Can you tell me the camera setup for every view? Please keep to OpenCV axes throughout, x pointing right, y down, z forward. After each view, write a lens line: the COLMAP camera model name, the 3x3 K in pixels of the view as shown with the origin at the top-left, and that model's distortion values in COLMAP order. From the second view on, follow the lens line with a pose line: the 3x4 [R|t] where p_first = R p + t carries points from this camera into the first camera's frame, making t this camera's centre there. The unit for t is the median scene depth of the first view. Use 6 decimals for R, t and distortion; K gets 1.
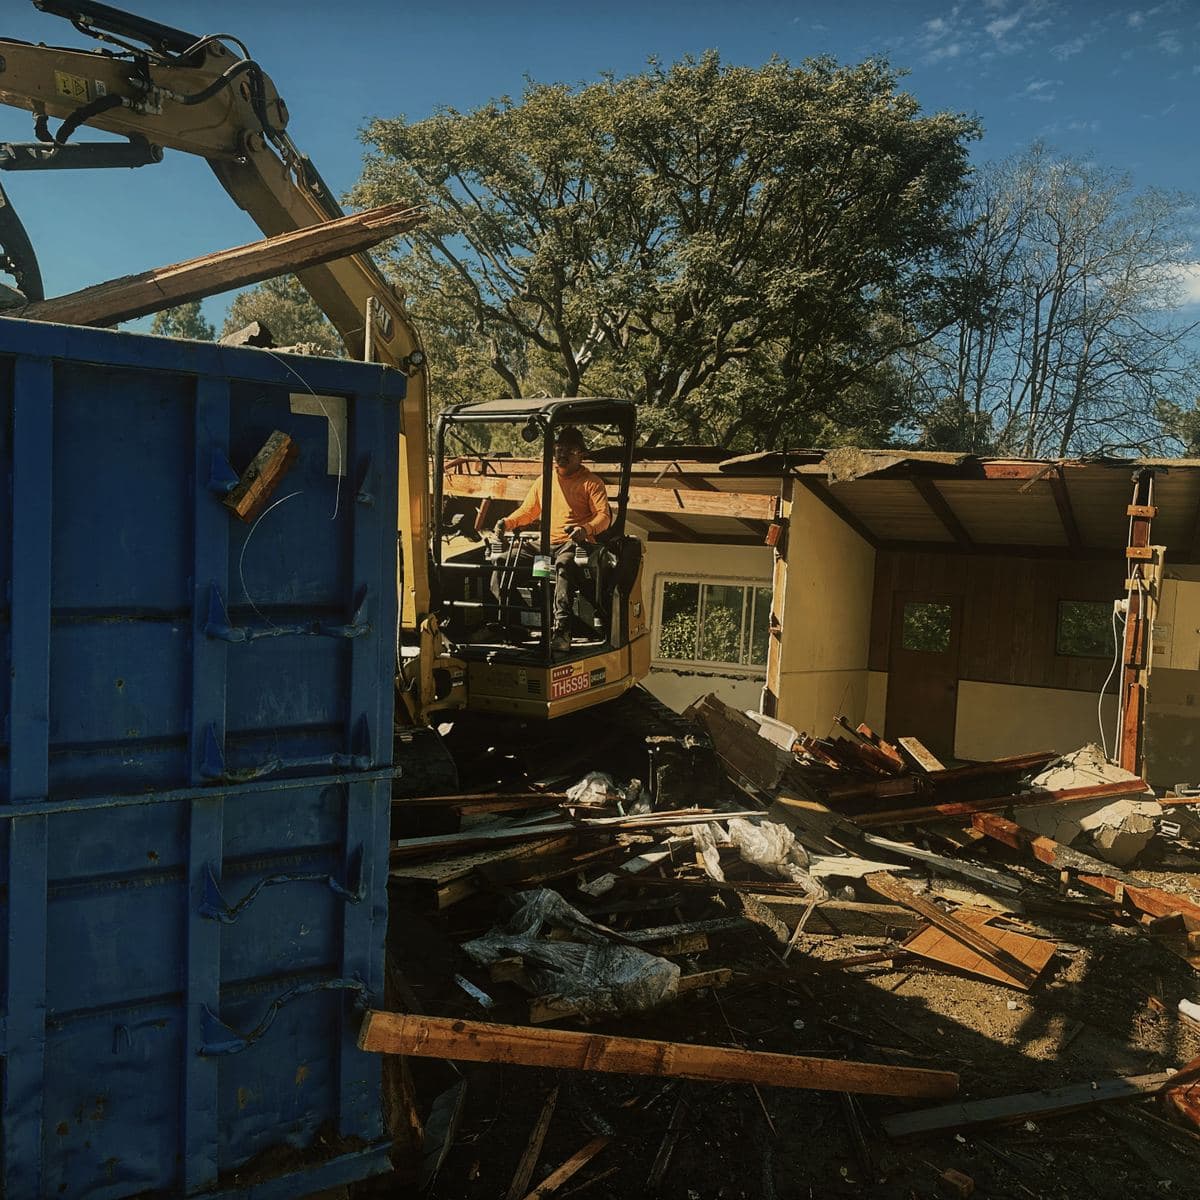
lens RADIAL K [[1117.5, 0, 600.0], [0, 1117.5, 600.0], [0, 0, 1]] dist [0.139203, -0.337154]
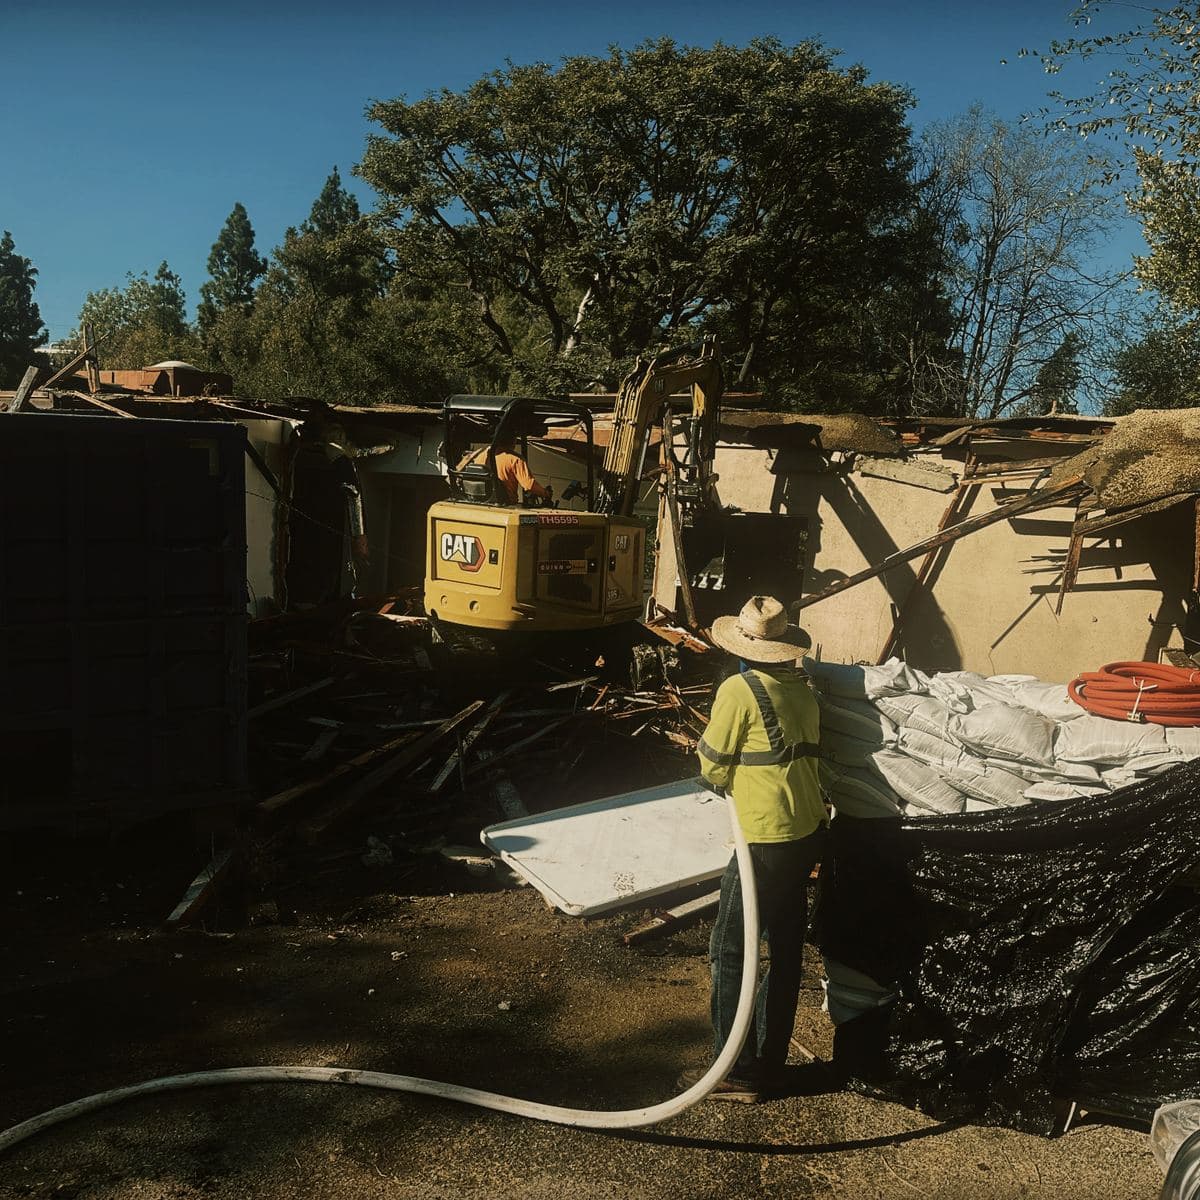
lens RADIAL K [[1118.0, 0, 596.4], [0, 1118.0, 628.9], [0, 0, 1]] dist [0.060204, -0.108387]
pose [[0.998347, 0.004502, -0.057300, 0.091786], [0.000785, 0.995767, 0.091912, -0.001869], [0.057471, -0.091805, 0.994117, -0.161071]]
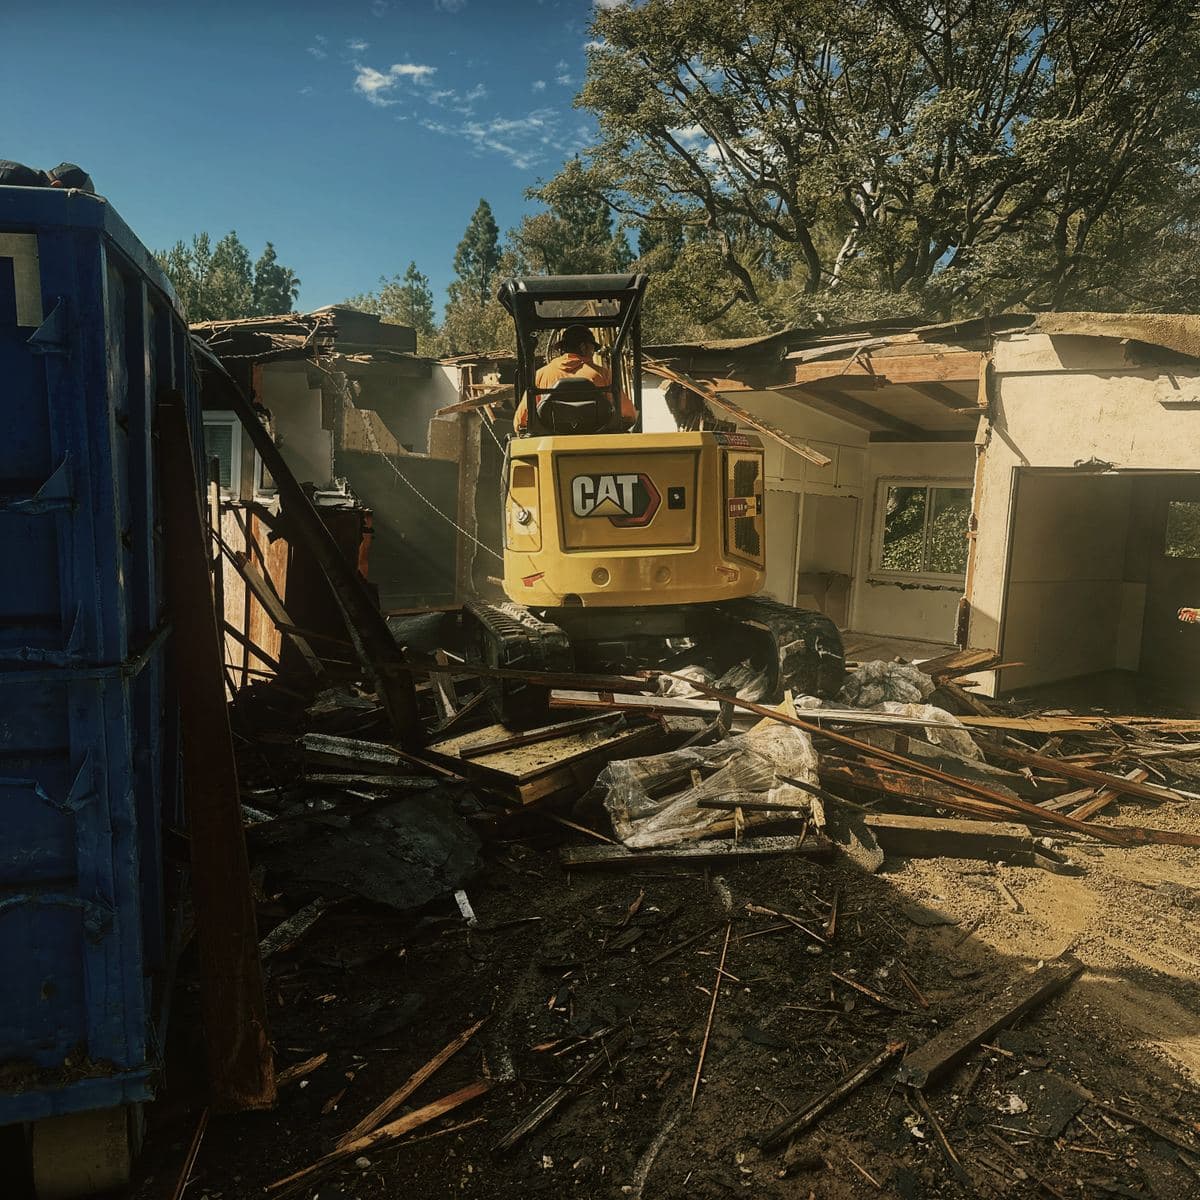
lens RADIAL K [[1118.0, 0, 596.4], [0, 1118.0, 628.9], [0, 0, 1]] dist [0.060204, -0.108387]
pose [[0.962684, 0.007740, -0.270519, 0.064146], [0.018641, 0.995320, 0.094815, 0.006837], [0.269987, -0.096319, 0.958034, 0.040733]]
